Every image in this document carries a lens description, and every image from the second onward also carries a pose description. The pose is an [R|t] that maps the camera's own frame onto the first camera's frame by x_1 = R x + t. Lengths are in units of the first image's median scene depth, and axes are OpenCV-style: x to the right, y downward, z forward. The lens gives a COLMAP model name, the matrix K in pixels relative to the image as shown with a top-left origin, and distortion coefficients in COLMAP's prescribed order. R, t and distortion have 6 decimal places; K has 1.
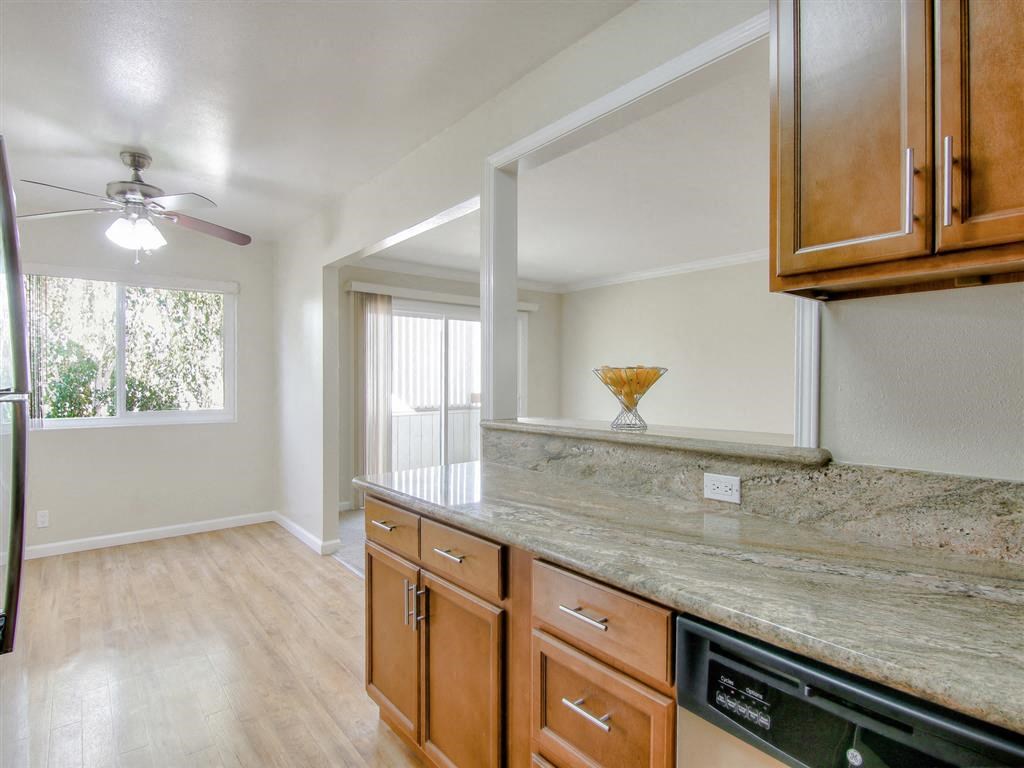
lens RADIAL K [[530.5, 0, 523.3], [0, 530.5, 381.1], [0, 0, 1]] dist [-0.002256, -0.015988]
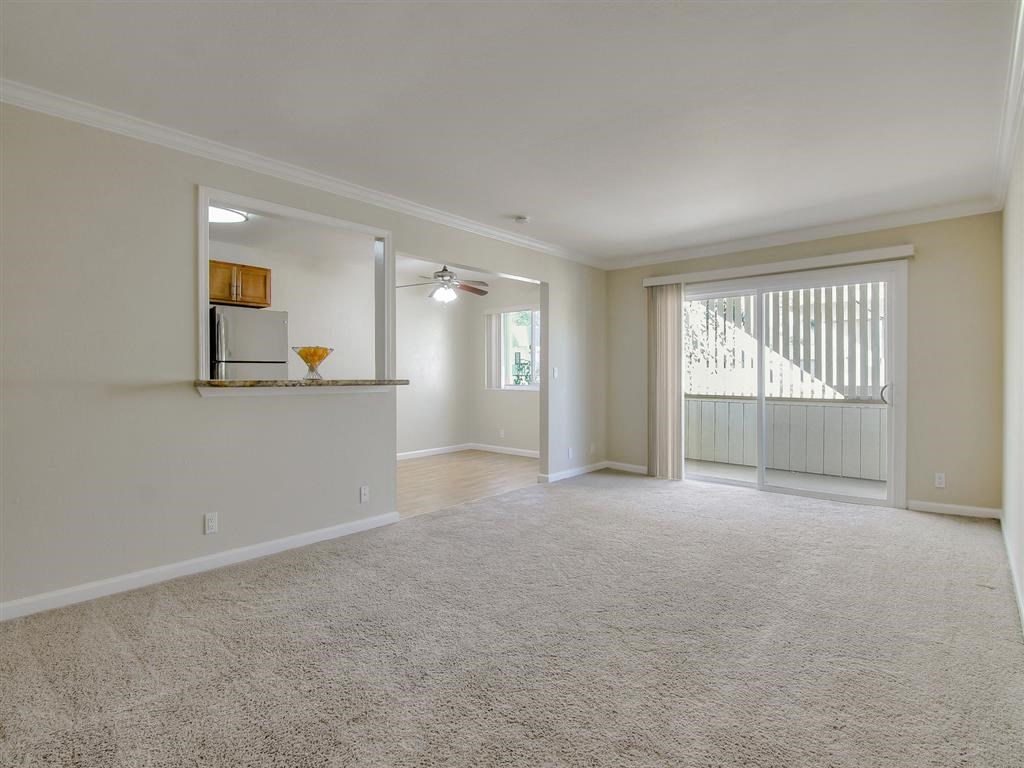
lens RADIAL K [[530.5, 0, 523.3], [0, 530.5, 381.1], [0, 0, 1]] dist [-0.002256, -0.015988]
pose [[0.156411, 0.006481, -0.987671, 2.106124], [0.006165, 0.999953, 0.007538, 0.079696], [0.987673, -0.007268, 0.156364, 1.407924]]
